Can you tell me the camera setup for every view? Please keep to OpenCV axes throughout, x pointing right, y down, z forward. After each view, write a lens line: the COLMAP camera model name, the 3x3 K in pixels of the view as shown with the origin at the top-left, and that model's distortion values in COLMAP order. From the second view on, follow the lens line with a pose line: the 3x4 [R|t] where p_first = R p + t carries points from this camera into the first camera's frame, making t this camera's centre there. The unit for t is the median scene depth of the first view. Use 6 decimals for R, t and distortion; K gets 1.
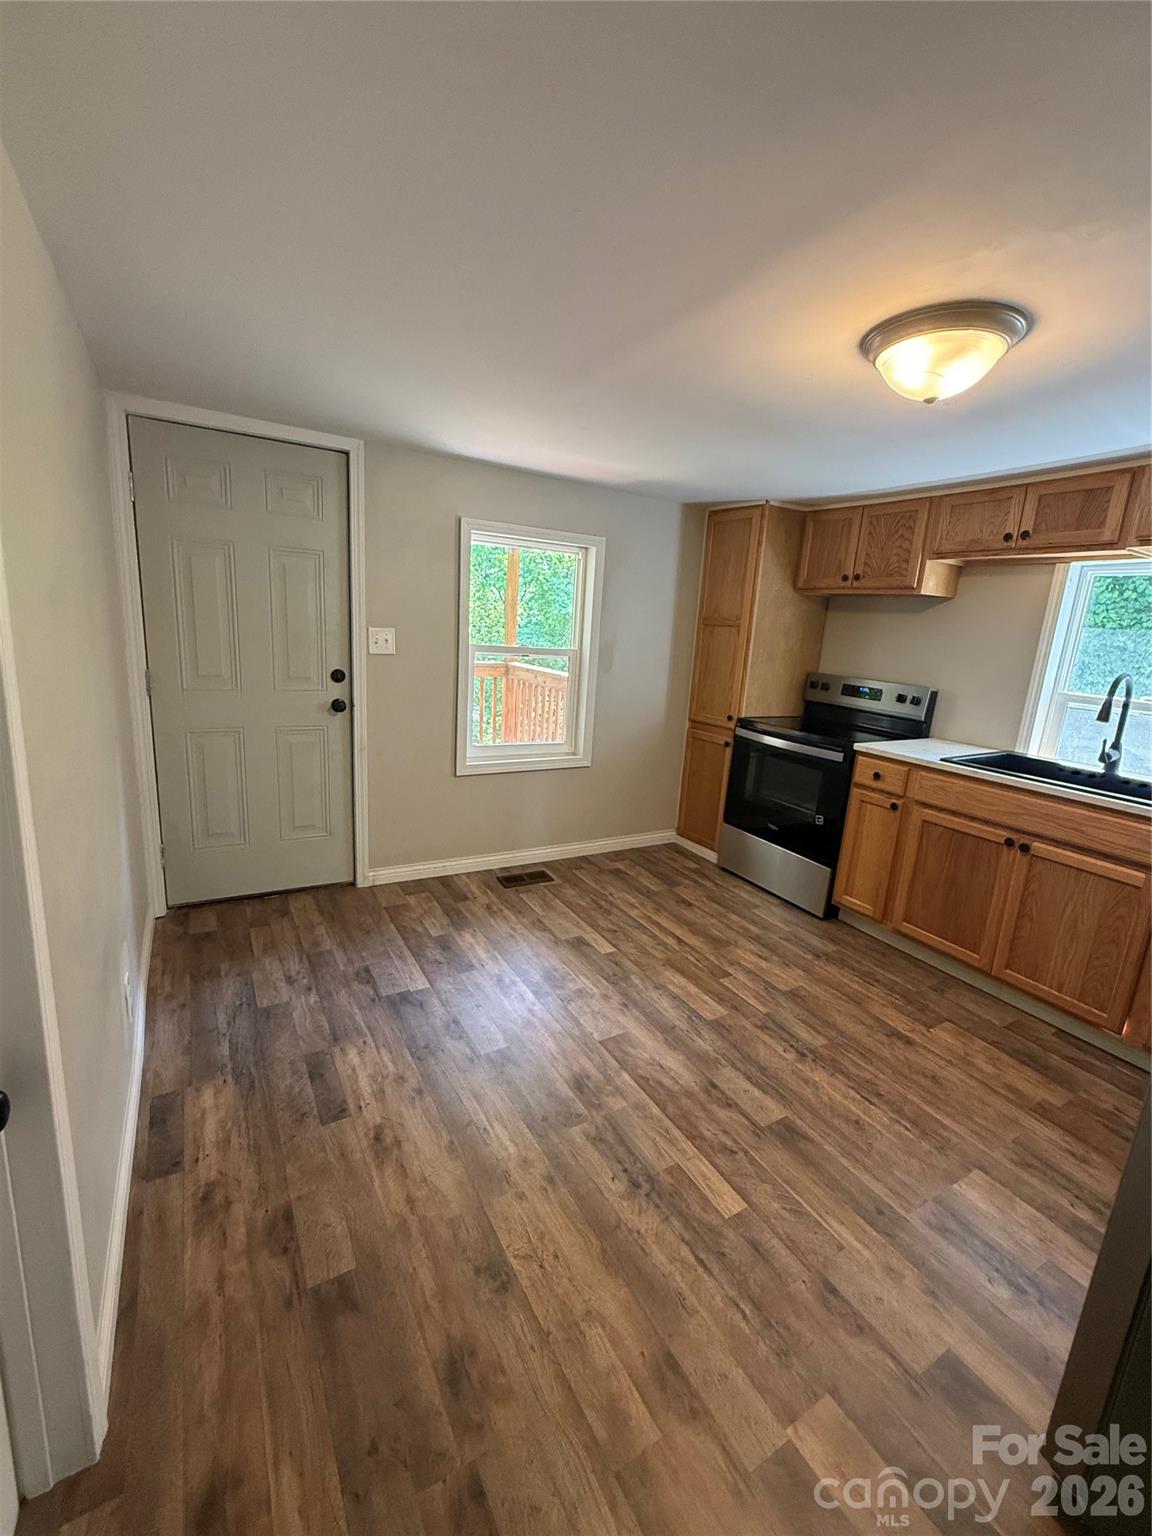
lens RADIAL K [[639.6, 0, 577.9], [0, 639.6, 766.8], [0, 0, 1]] dist [0.000882, -0.000102]
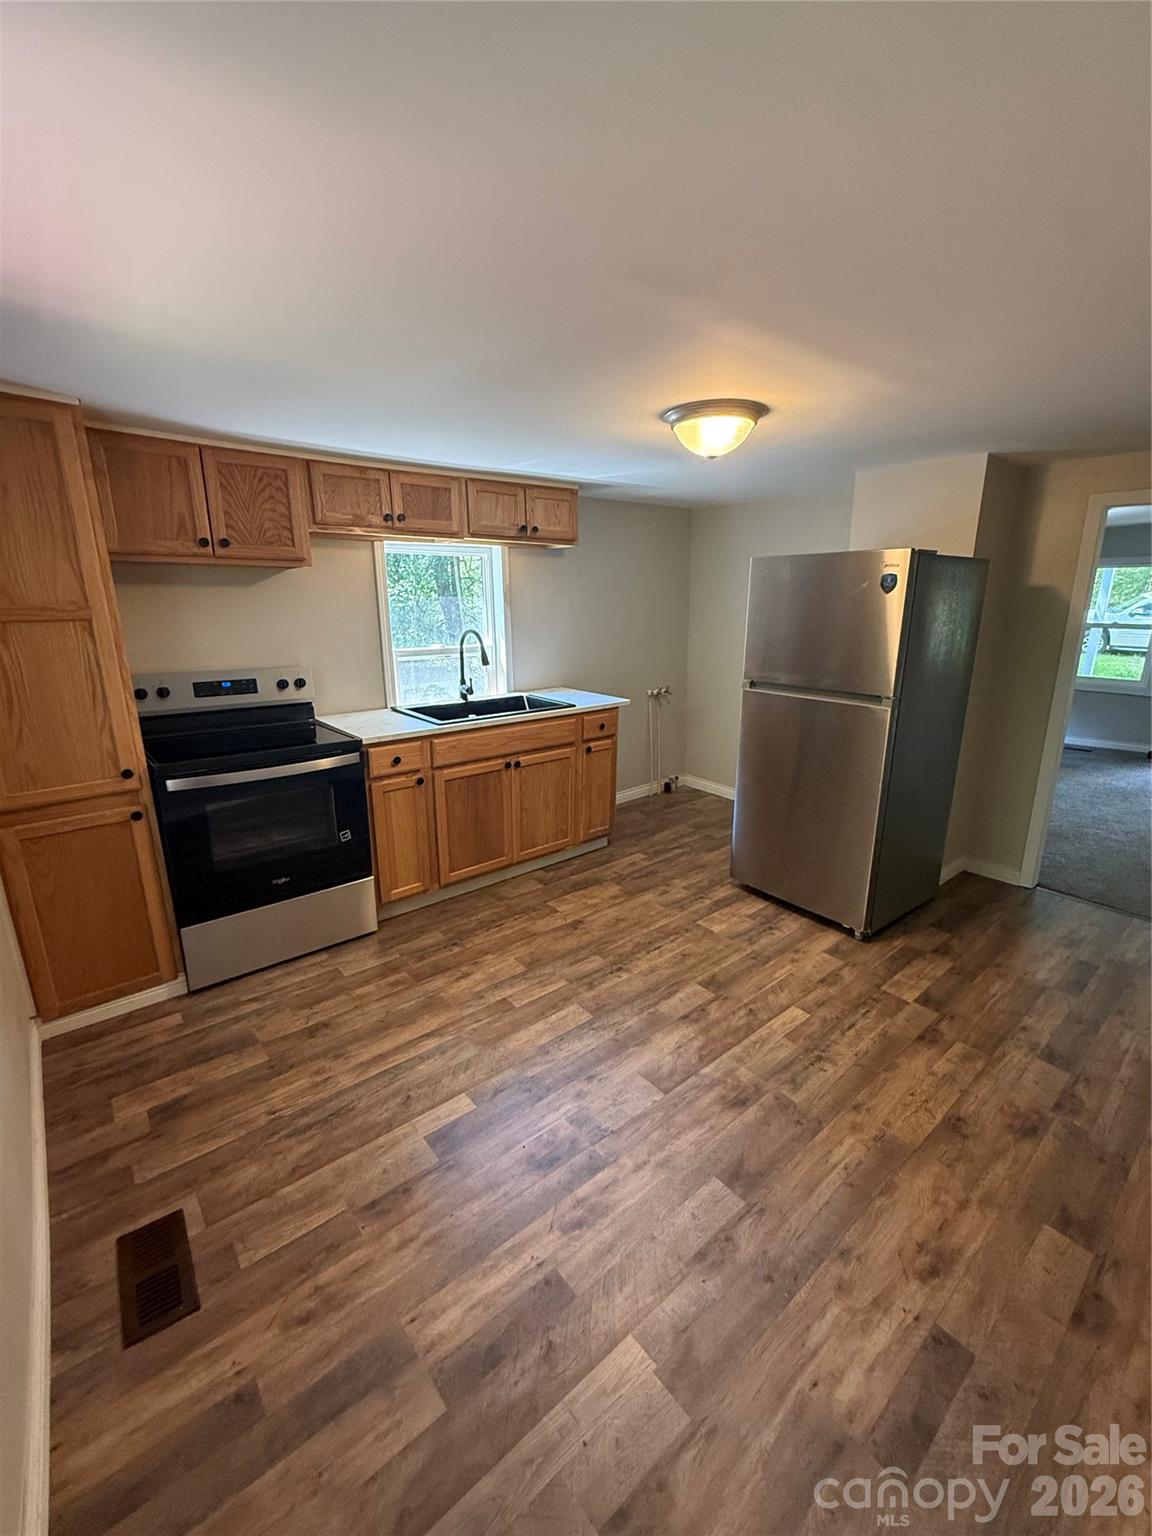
lens RADIAL K [[639.6, 0, 577.9], [0, 639.6, 766.8], [0, 0, 1]] dist [0.000882, -0.000102]
pose [[-0.162700, -0.309664, 0.936823, -0.523122], [0.210033, 0.916843, 0.339537, -0.264686], [-0.964062, 0.252006, -0.084131, 0.863745]]
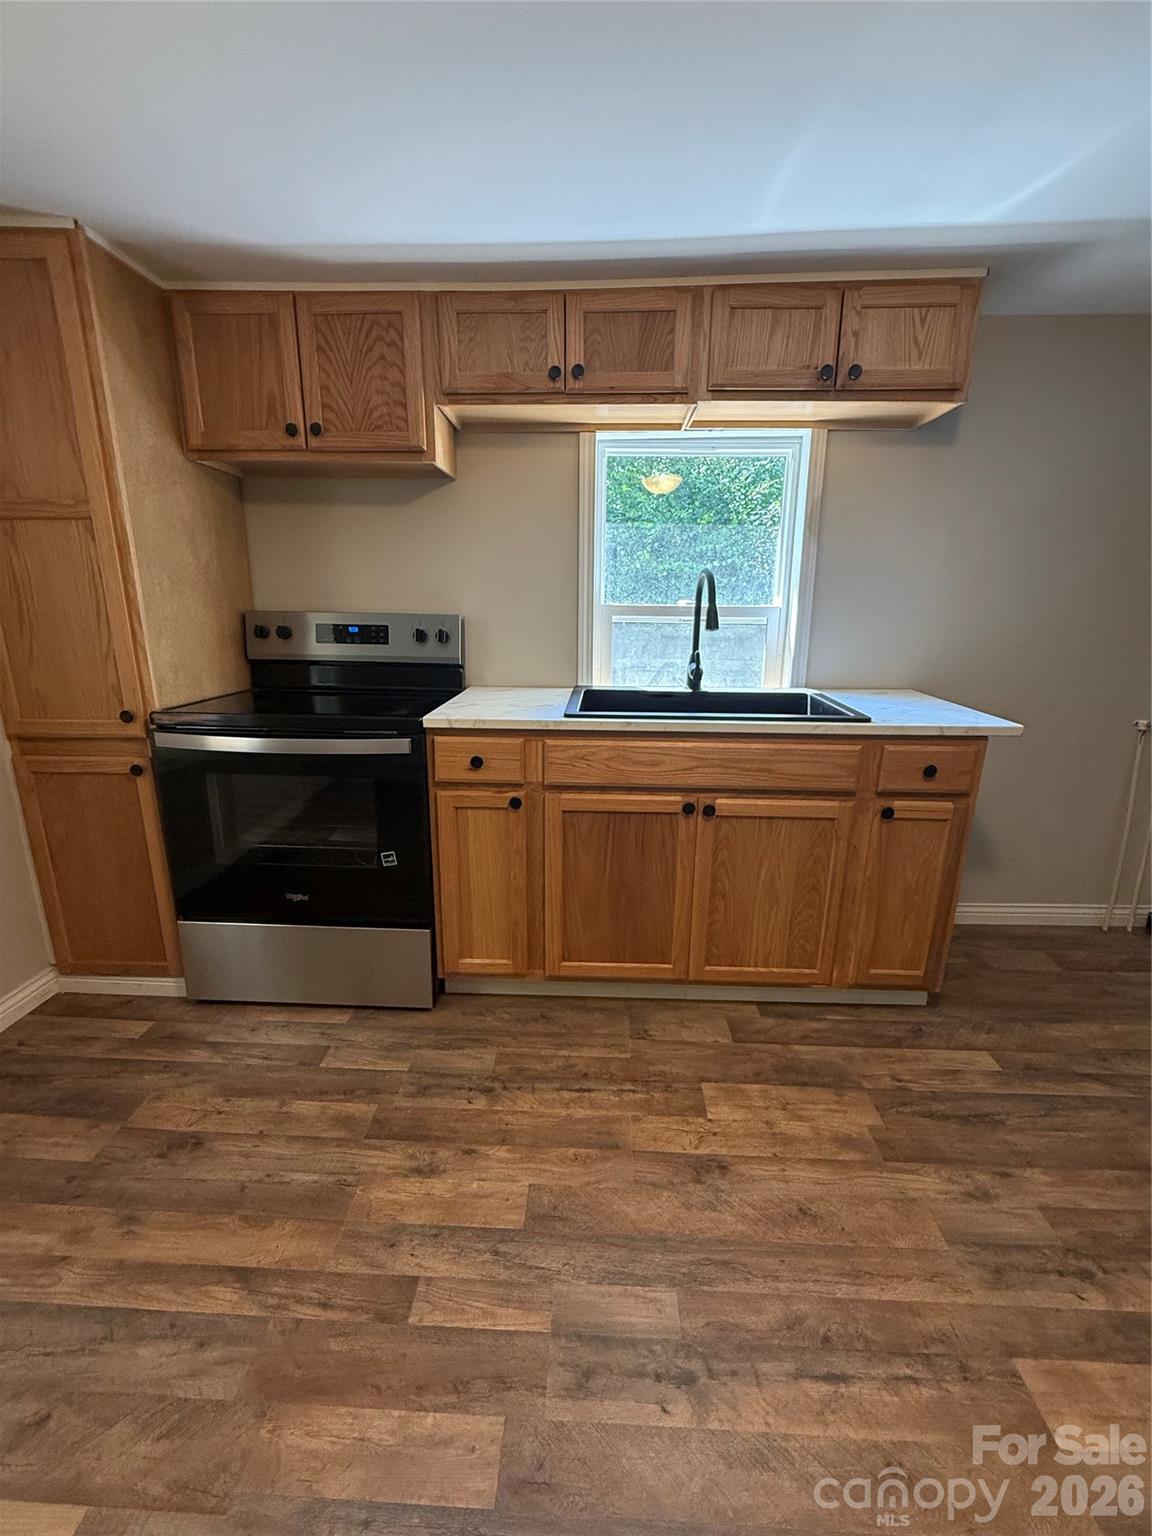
lens RADIAL K [[639.6, 0, 577.9], [0, 639.6, 766.8], [0, 0, 1]] dist [0.000882, -0.000102]
pose [[0.542346, -0.265108, 0.797232, 0.037914], [0.209862, 0.961578, 0.176992, -0.072604], [-0.813523, 0.071318, 0.577143, 0.605077]]
